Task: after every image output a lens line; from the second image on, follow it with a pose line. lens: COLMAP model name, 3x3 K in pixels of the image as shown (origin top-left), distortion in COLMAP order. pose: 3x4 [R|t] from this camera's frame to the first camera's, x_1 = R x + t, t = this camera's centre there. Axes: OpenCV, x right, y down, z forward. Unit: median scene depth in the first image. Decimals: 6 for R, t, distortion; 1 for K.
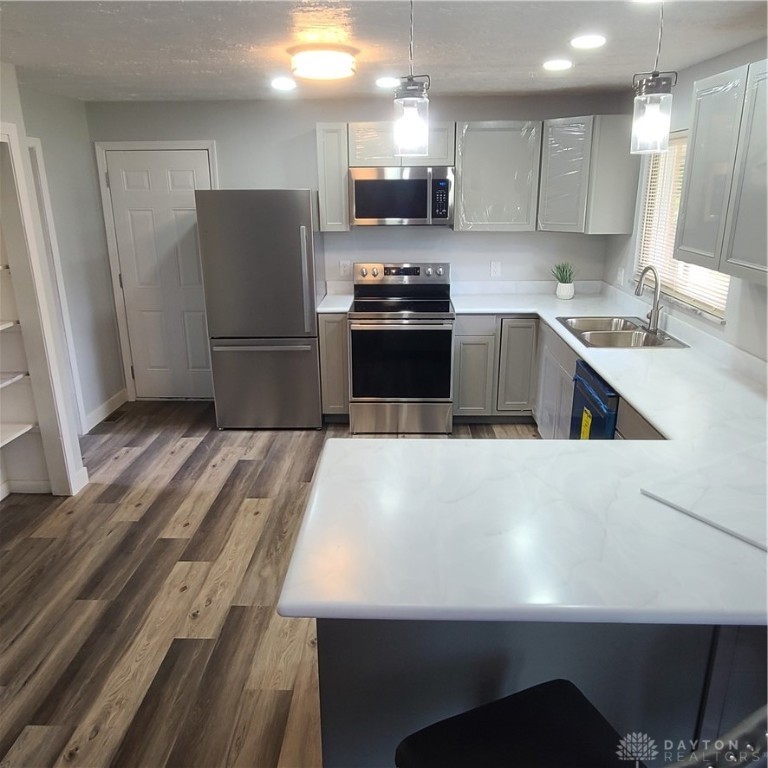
lens RADIAL K [[623.9, 0, 384.0], [0, 623.9, 384.0], [0, 0, 1]] dist [-0.001722, 0.001874]
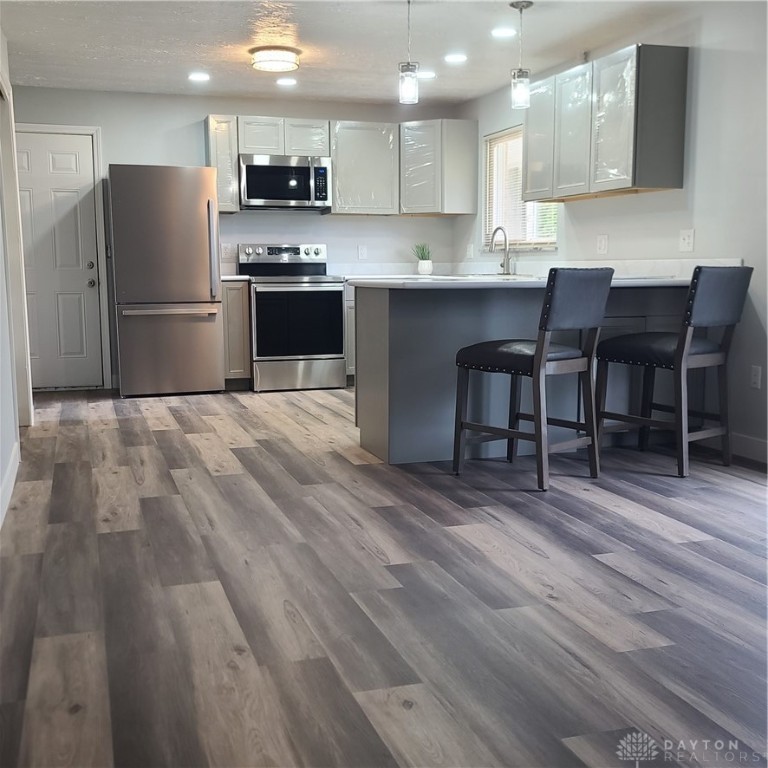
lens RADIAL K [[920.6, 0, 384.0], [0, 920.6, 384.0], [0, 0, 1]] dist [0.020960, 0.010100]
pose [[0.938657, -0.039772, 0.342552, -0.396756], [0.103618, 0.979954, -0.170156, 0.366407], [-0.328918, 0.195212, 0.923962, -0.535737]]
